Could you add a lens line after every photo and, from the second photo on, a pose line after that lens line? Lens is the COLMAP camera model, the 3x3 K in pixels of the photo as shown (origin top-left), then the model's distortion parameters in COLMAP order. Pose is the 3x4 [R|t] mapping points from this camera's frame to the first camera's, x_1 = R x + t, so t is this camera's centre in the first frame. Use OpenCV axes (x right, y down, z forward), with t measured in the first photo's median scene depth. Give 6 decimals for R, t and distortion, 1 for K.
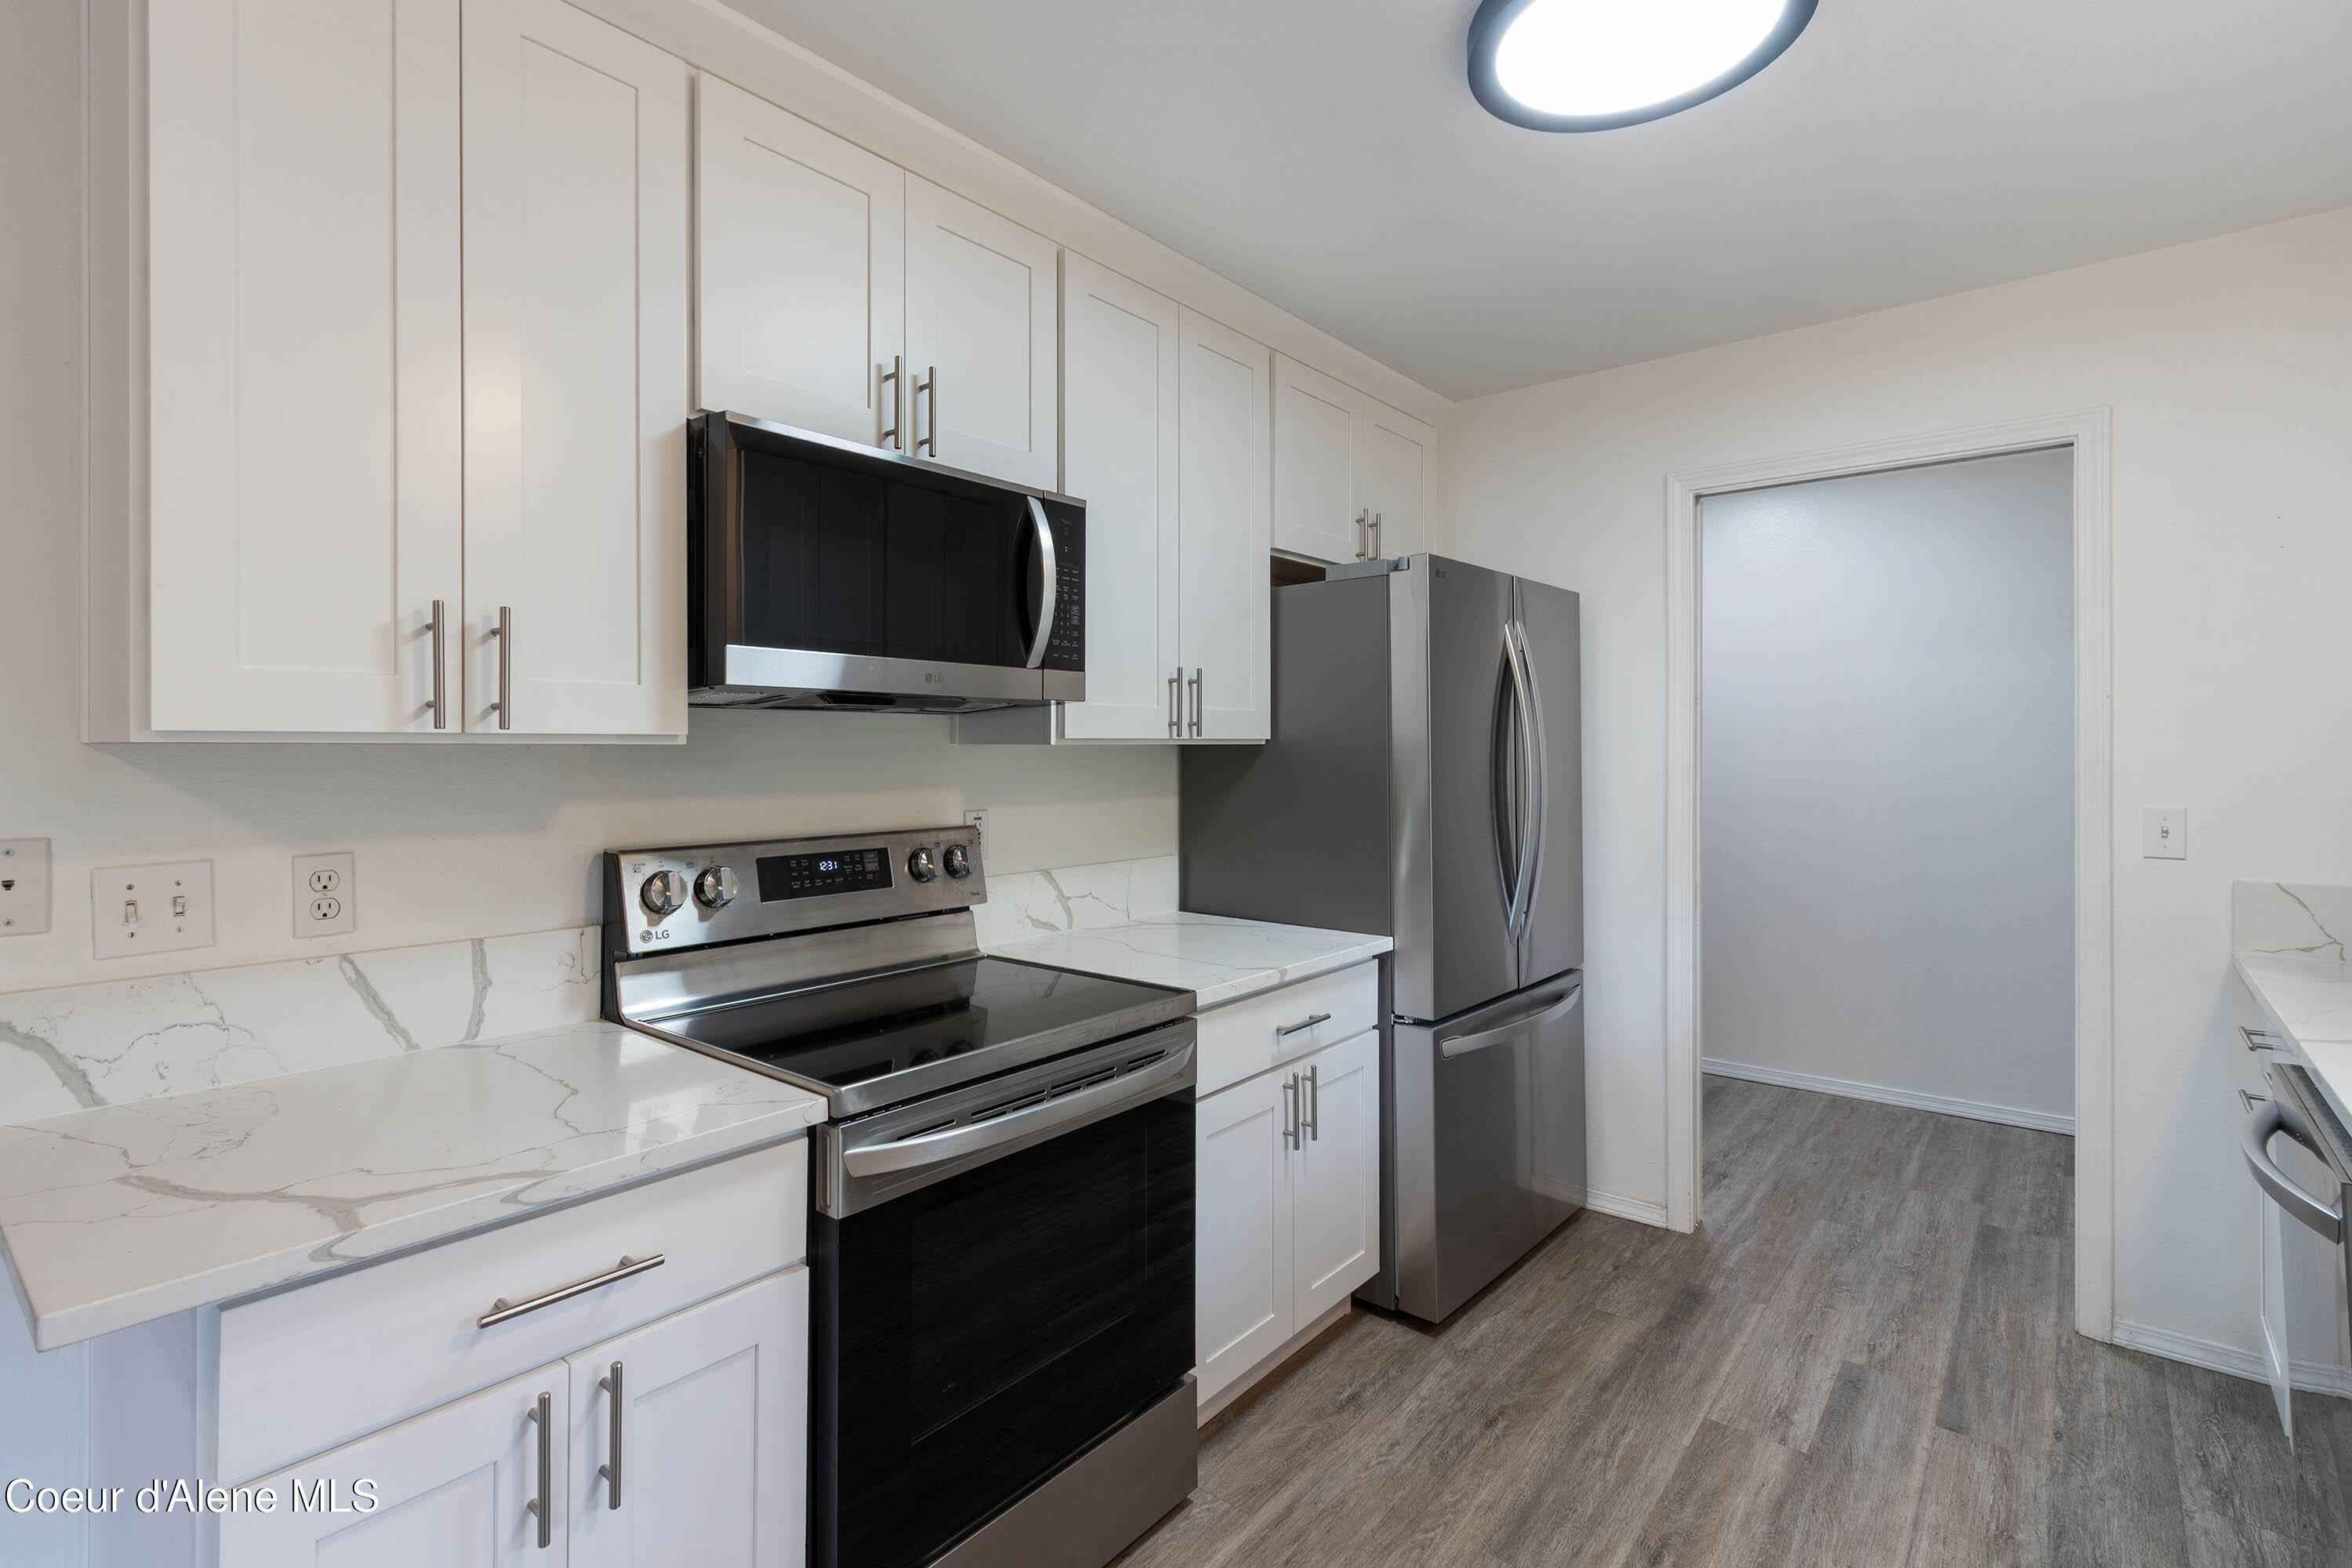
lens RADIAL K [[1103.7, 0, 1161.2], [0, 1103.7, 746.5], [0, 0, 1]] dist [0.005544, -0.000047]
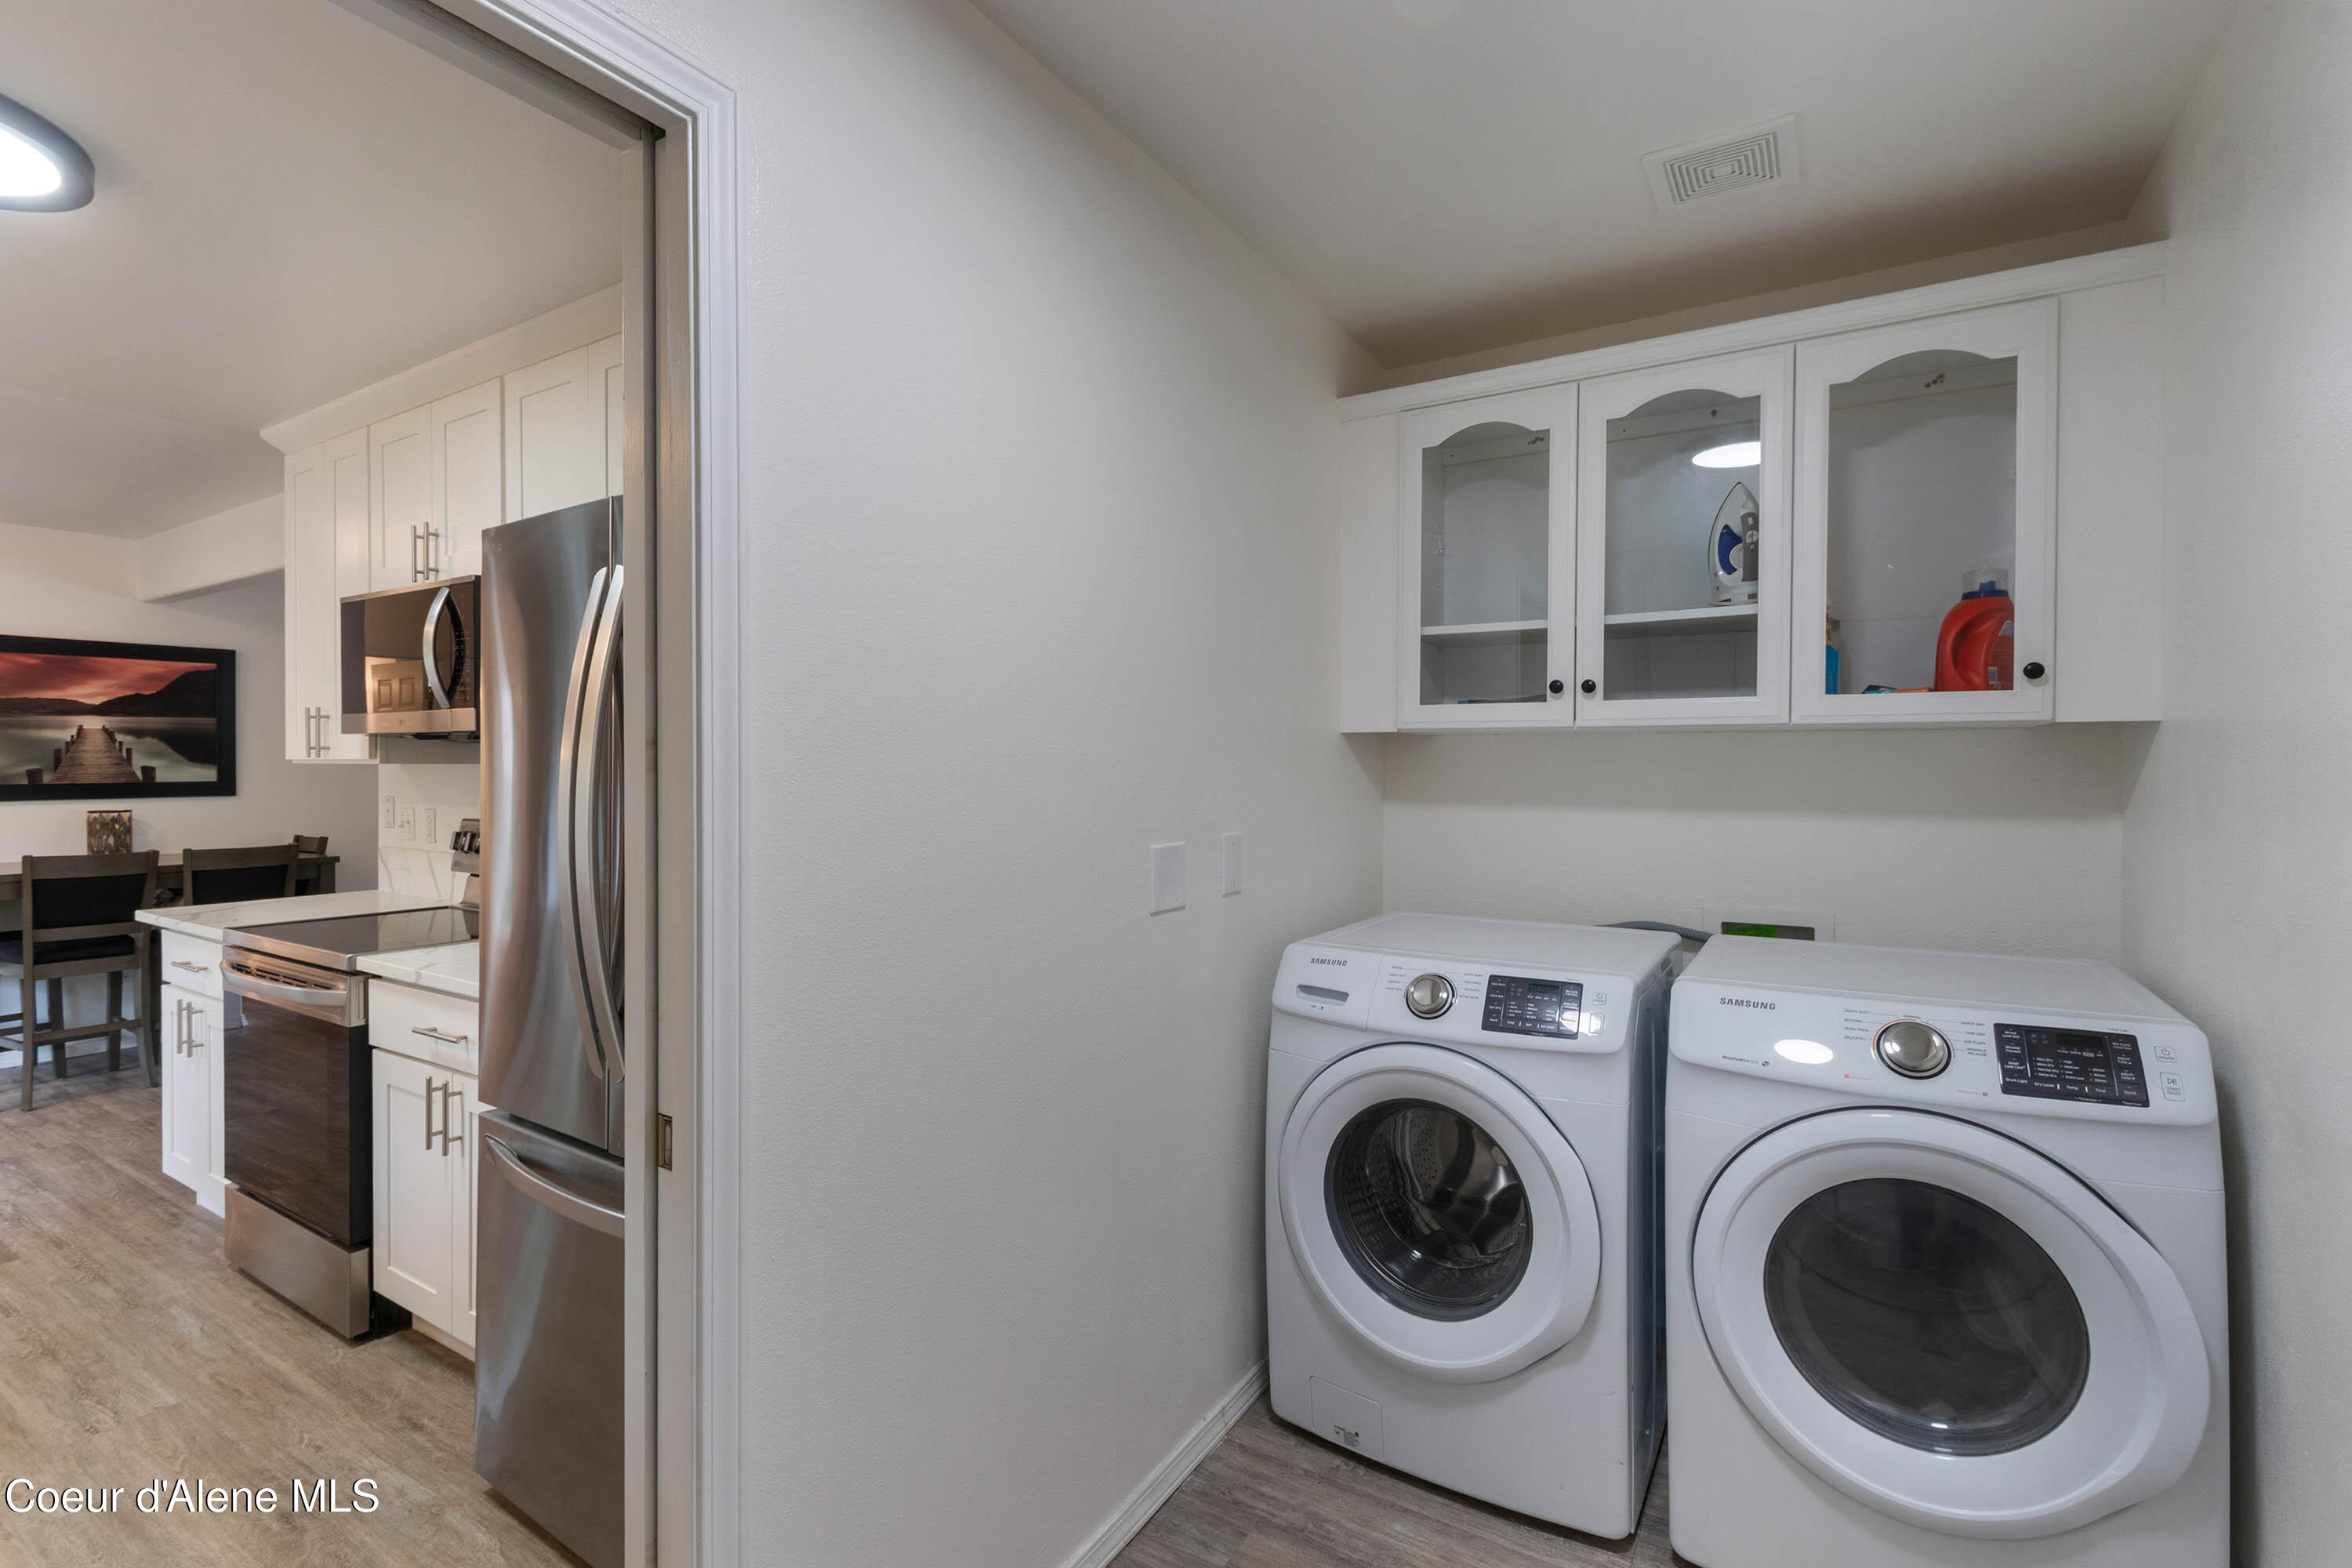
lens RADIAL K [[1088.7, 0, 1147.6], [0, 1088.7, 774.4], [0, 0, 1]] dist [0.002956, -0.000352]
pose [[0.122186, 0.009816, -0.992459, 1.144306], [-0.002247, 0.999951, 0.009614, -0.002548], [0.992505, 0.001055, 0.122202, 1.442302]]
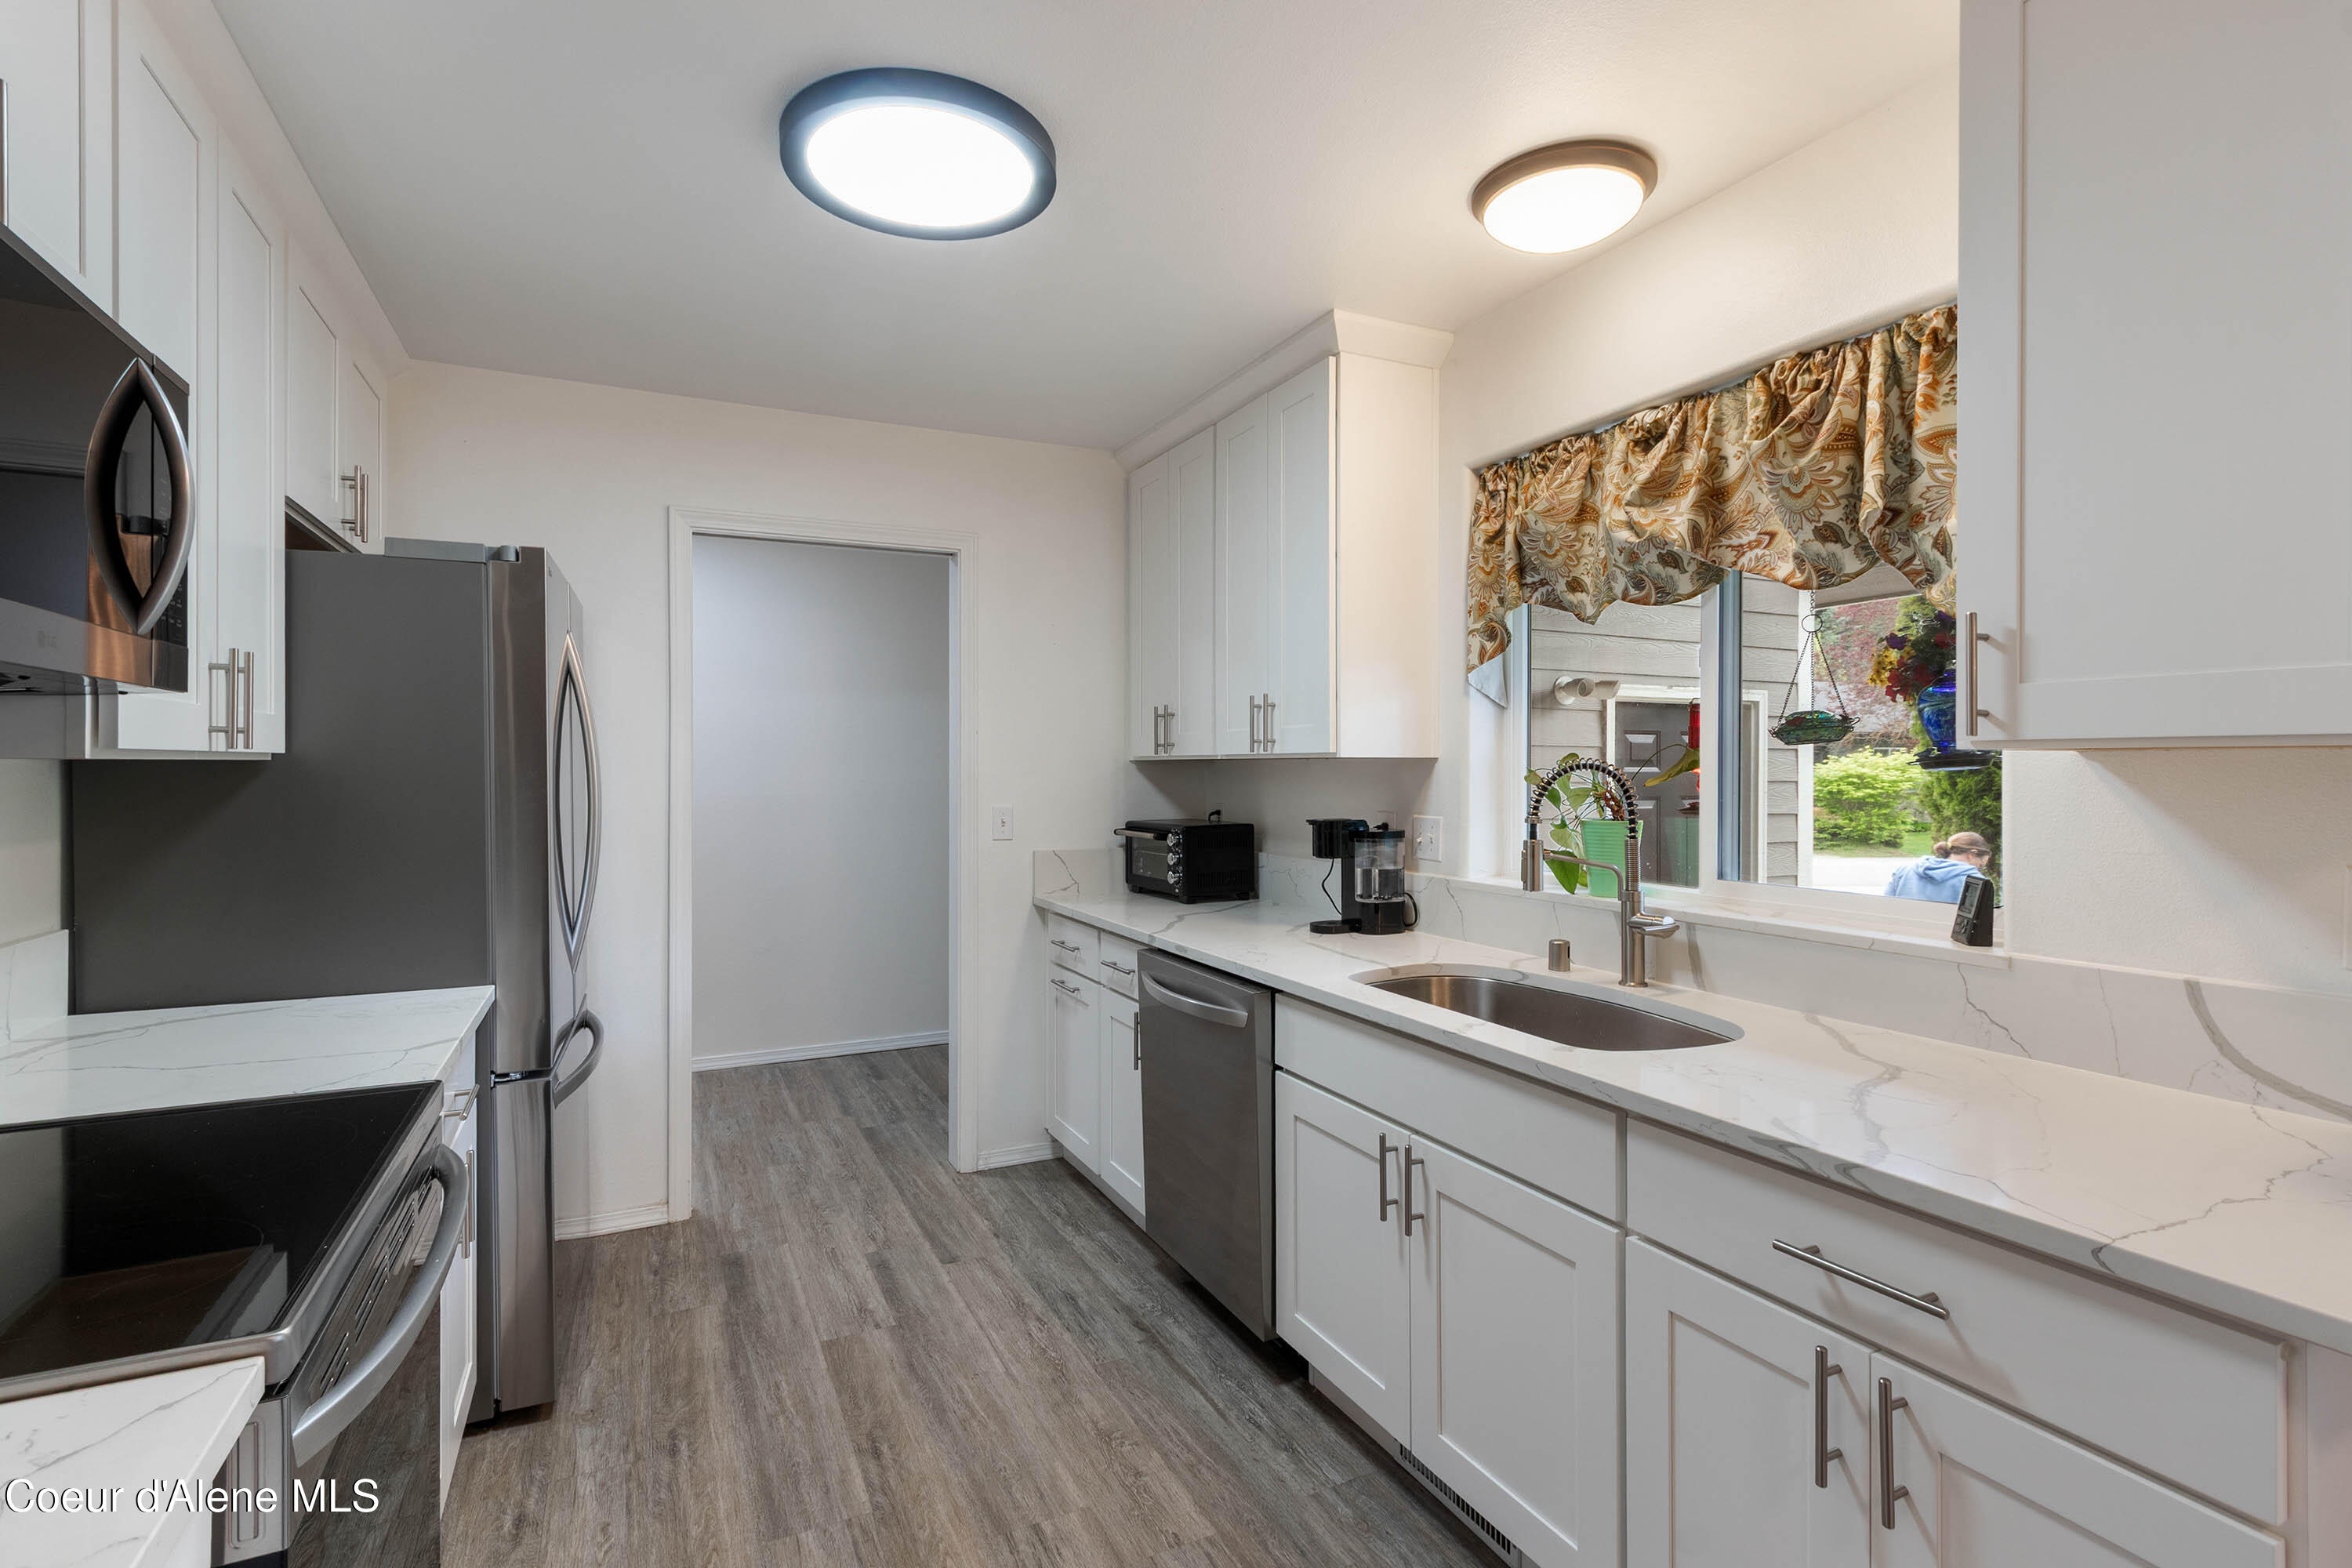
lens RADIAL K [[1088.7, 0, 1147.6], [0, 1088.7, 774.4], [0, 0, 1]] dist [0.002956, -0.000352]
pose [[0.419642, -0.003932, 0.907681, -0.368234], [-0.004425, 0.999970, 0.006377, 0.000643], [-0.907679, -0.006693, 0.419612, 0.193723]]
